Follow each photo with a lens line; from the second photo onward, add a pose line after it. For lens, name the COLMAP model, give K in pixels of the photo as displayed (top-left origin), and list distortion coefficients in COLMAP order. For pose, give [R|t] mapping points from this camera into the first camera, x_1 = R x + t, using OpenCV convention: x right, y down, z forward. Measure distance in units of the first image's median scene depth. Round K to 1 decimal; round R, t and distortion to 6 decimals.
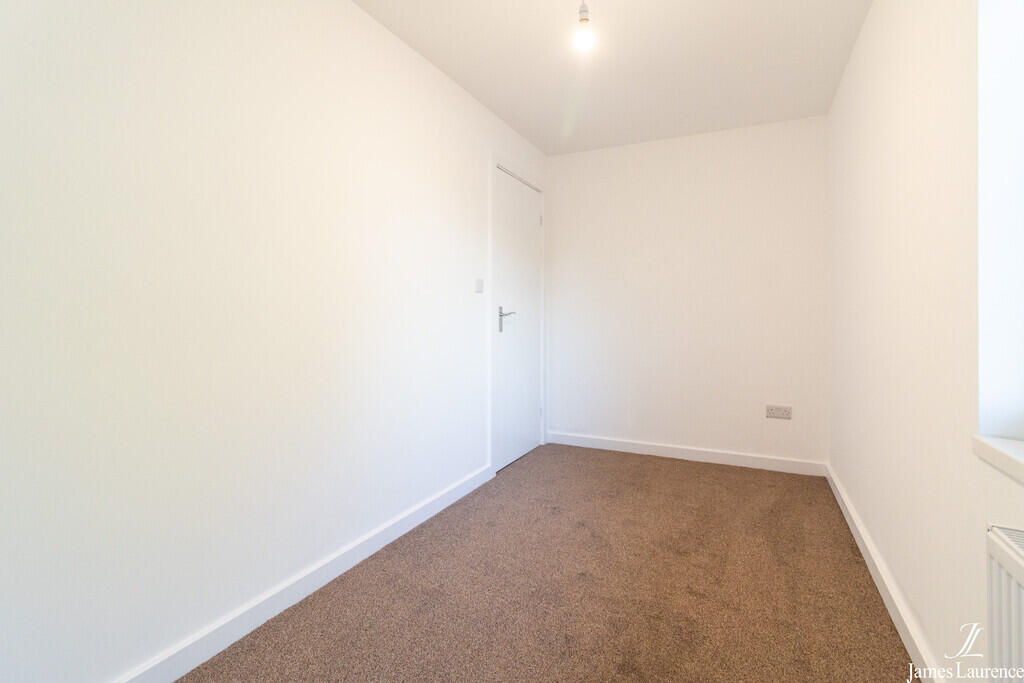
lens RADIAL K [[477.5, 0, 513.8], [0, 477.5, 314.0], [0, 0, 1]] dist [-0.000035, 0.000153]
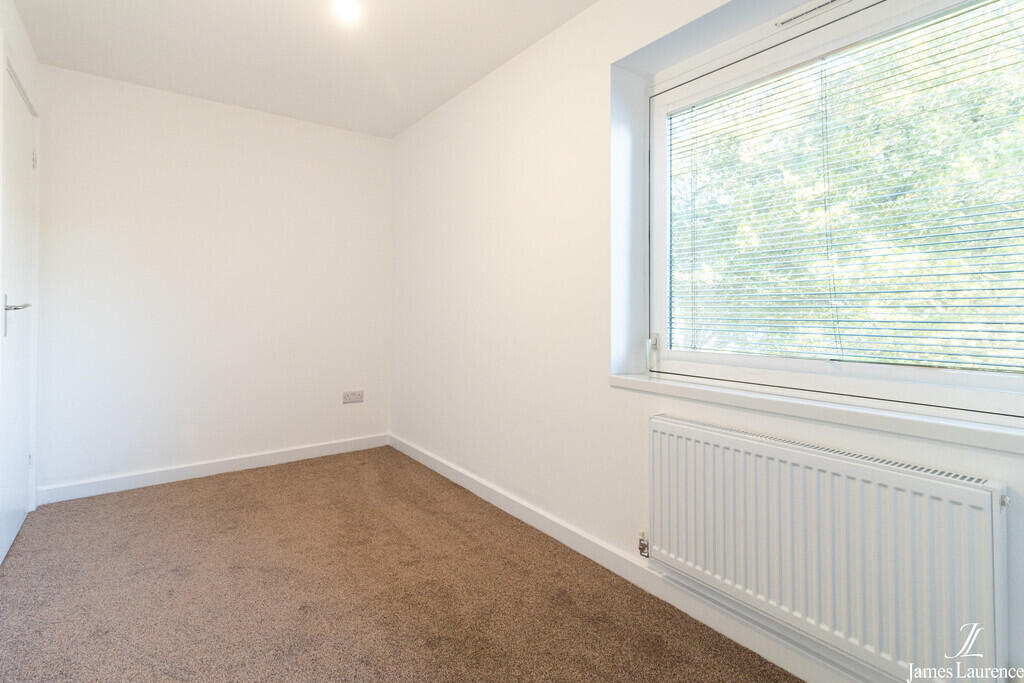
lens RADIAL K [[501.1, 0, 512.7], [0, 501.1, 307.1], [0, 0, 1]] dist [-0.001017, -0.000057]
pose [[0.463216, 0.001532, 0.886244, -0.293616], [-0.000222, 0.999999, -0.001612, 0.002173], [-0.886245, 0.000550, 0.463216, 0.148361]]
